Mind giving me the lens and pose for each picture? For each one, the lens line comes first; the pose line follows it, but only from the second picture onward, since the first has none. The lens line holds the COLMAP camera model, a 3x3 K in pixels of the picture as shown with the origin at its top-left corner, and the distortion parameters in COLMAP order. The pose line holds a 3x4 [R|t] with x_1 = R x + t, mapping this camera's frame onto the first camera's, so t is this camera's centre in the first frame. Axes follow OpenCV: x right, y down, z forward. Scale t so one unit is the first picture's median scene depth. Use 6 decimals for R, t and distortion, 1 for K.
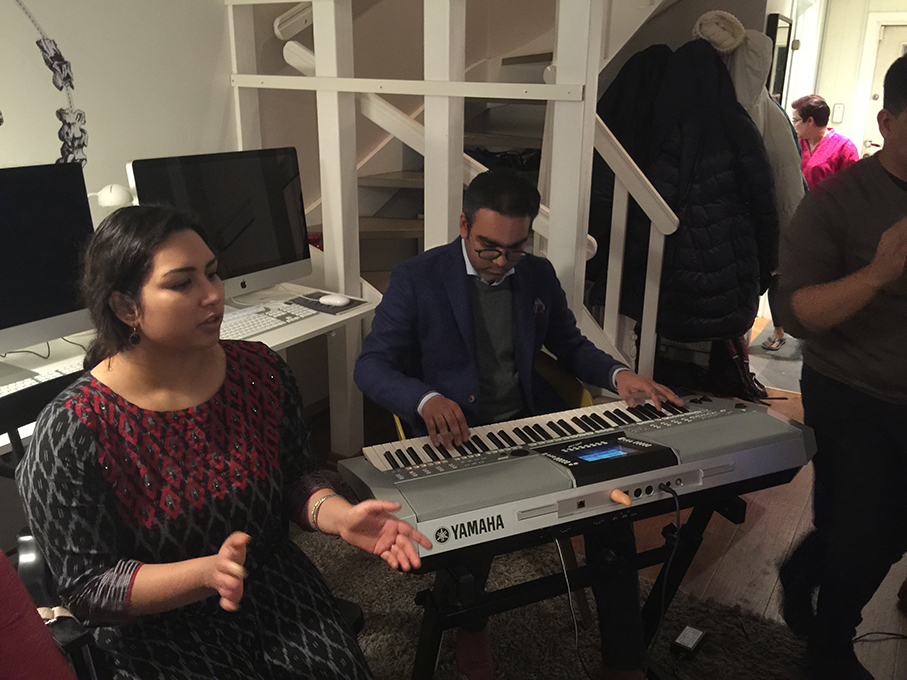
lens RADIAL K [[770.4, 0, 456.1], [0, 770.4, 335.2], [0, 0, 1]] dist [0.083762, -0.138774]
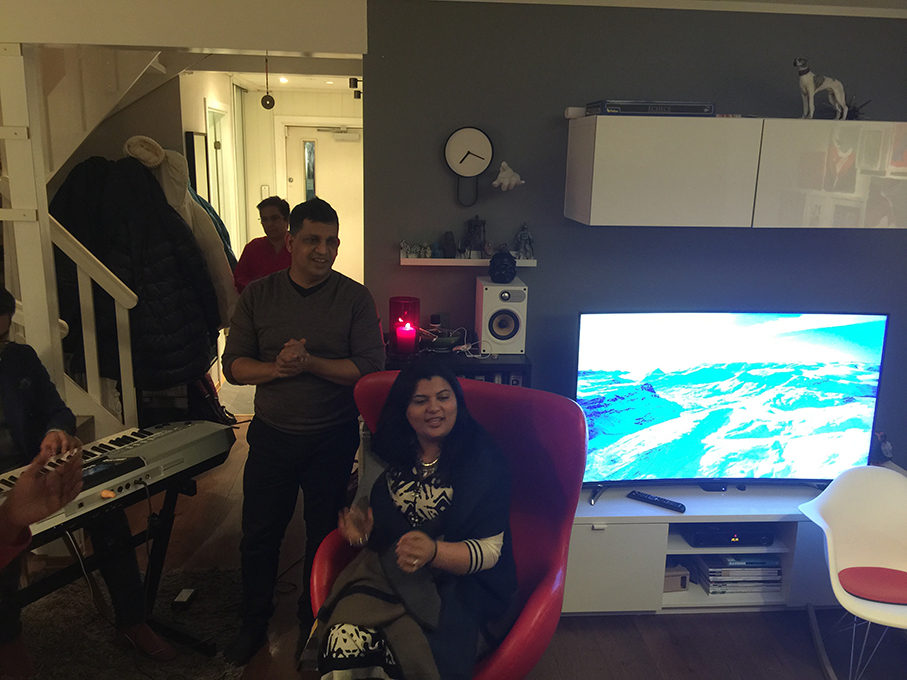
lens RADIAL K [[770.4, 0, 461.1], [0, 770.4, 333.7], [0, 0, 1]] dist [0.083762, -0.138774]
pose [[0.798496, -0.130106, 0.587773, -0.057594], [0.168781, 0.985591, -0.011127, 0.018795], [-0.577856, 0.108090, 0.808949, -0.412055]]
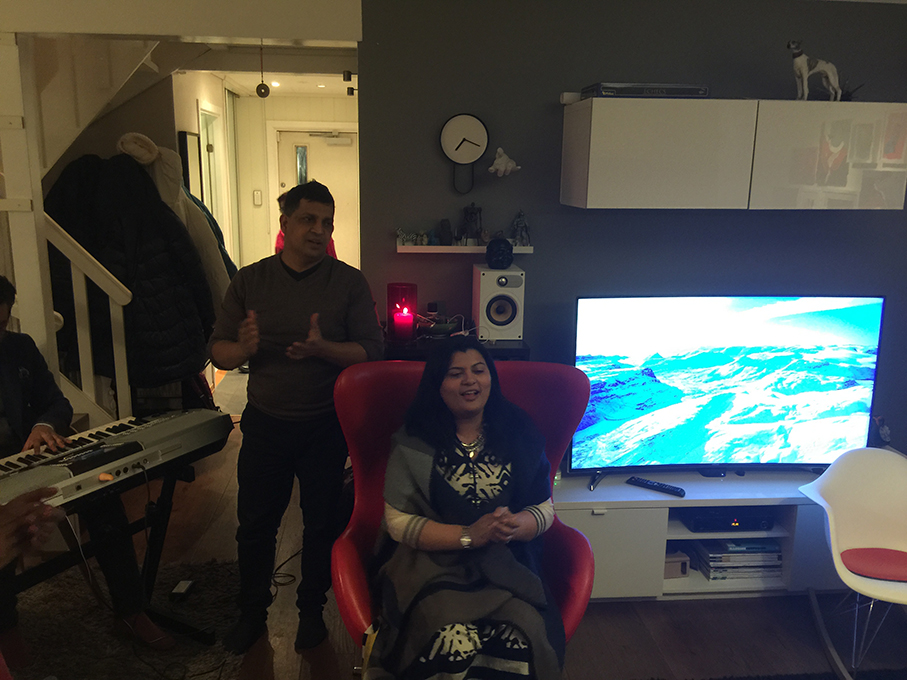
lens RADIAL K [[770.4, 0, 457.5], [0, 770.4, 338.9], [0, 0, 1]] dist [0.083762, -0.138774]
pose [[0.793445, -0.131094, 0.594356, -0.068962], [0.178233, 0.983765, -0.020952, 0.058108], [-0.581960, 0.122558, 0.803929, -0.399845]]
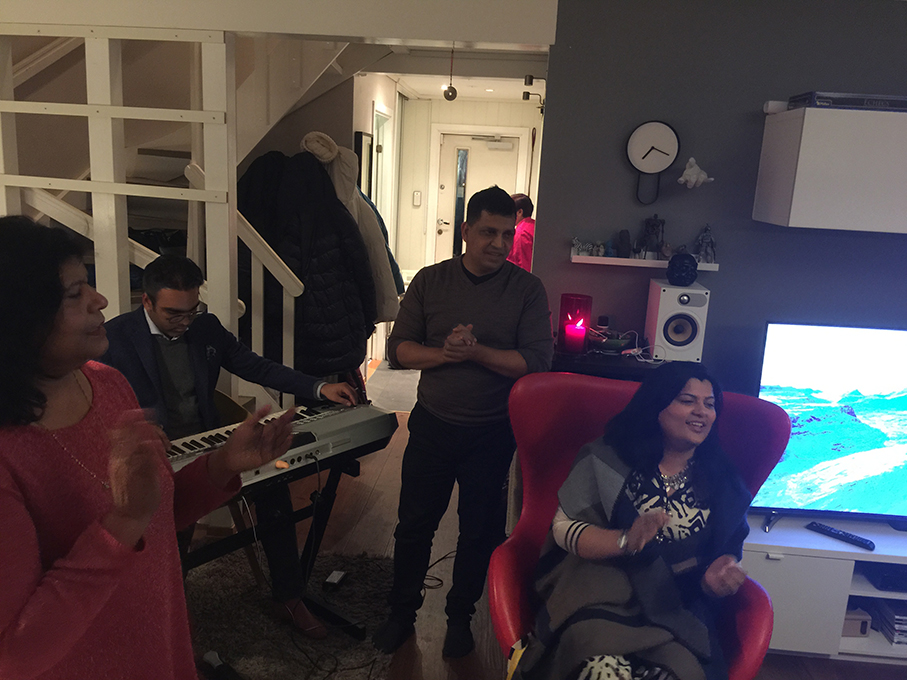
lens RADIAL K [[770.4, 0, 457.8], [0, 770.4, 337.3], [0, 0, 1]] dist [0.083762, -0.138774]
pose [[0.889921, -0.061860, 0.451901, -0.098295], [0.095911, 0.993988, -0.052811, 0.041807], [-0.445917, 0.090340, 0.890503, -0.346827]]
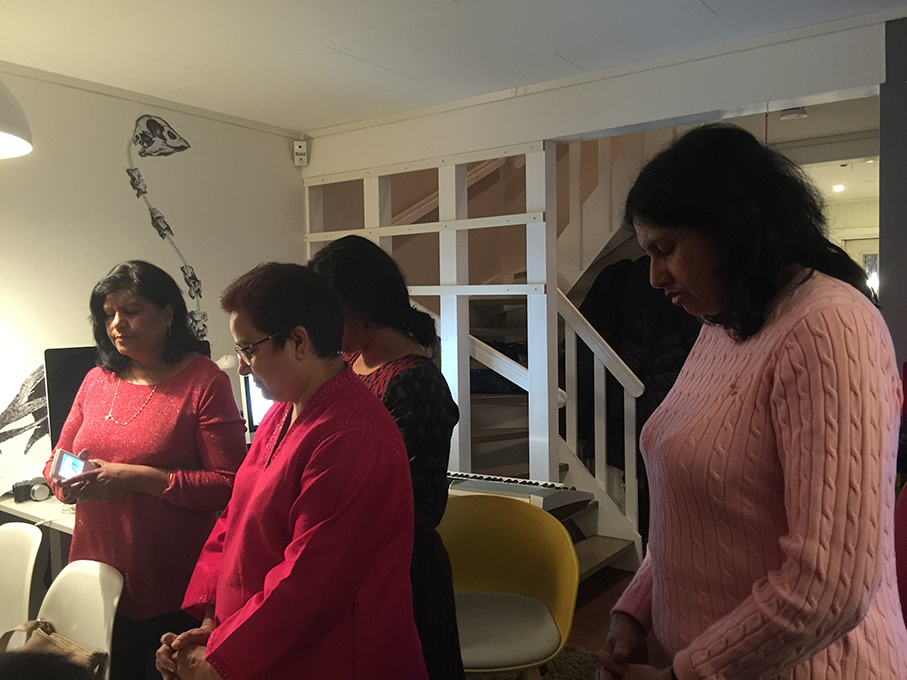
lens RADIAL K [[770.4, 0, 453.5], [0, 770.4, 339.4], [0, 0, 1]] dist [0.083762, -0.138774]
pose [[0.997194, -0.023217, -0.071170, 0.083226], [0.003371, 0.963652, -0.267140, 0.148377], [0.074785, 0.266150, 0.961026, -0.341564]]
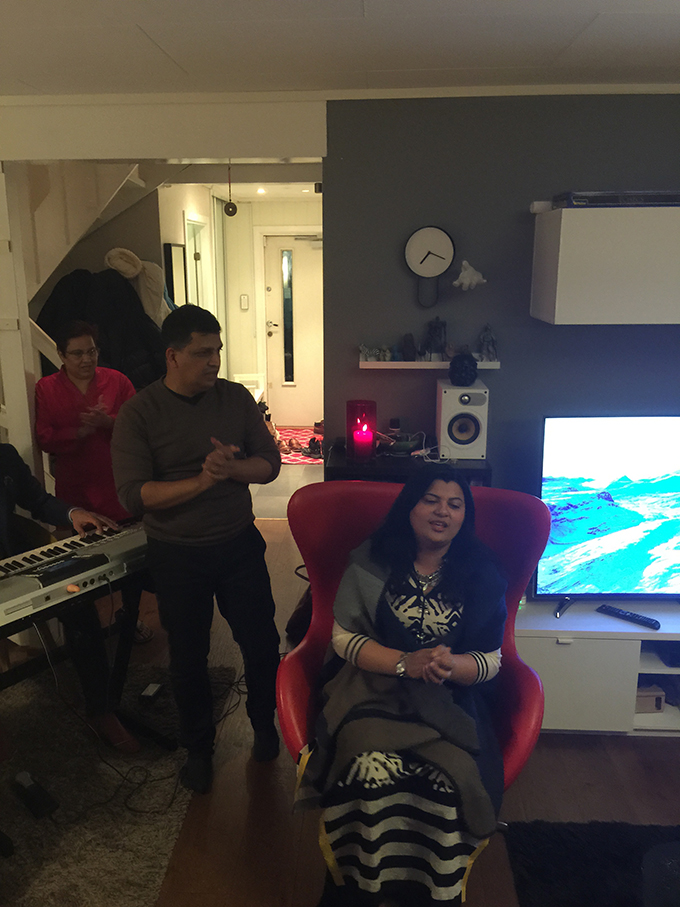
lens RADIAL K [[770.4, 0, 335.7], [0, 770.4, 444.7], [0, 0, 1]] dist [0.083762, -0.138774]
pose [[0.874896, -0.127703, 0.467172, -0.016057], [0.160640, 0.986521, -0.031169, 0.031375], [-0.456895, 0.102316, 0.883617, -0.421274]]
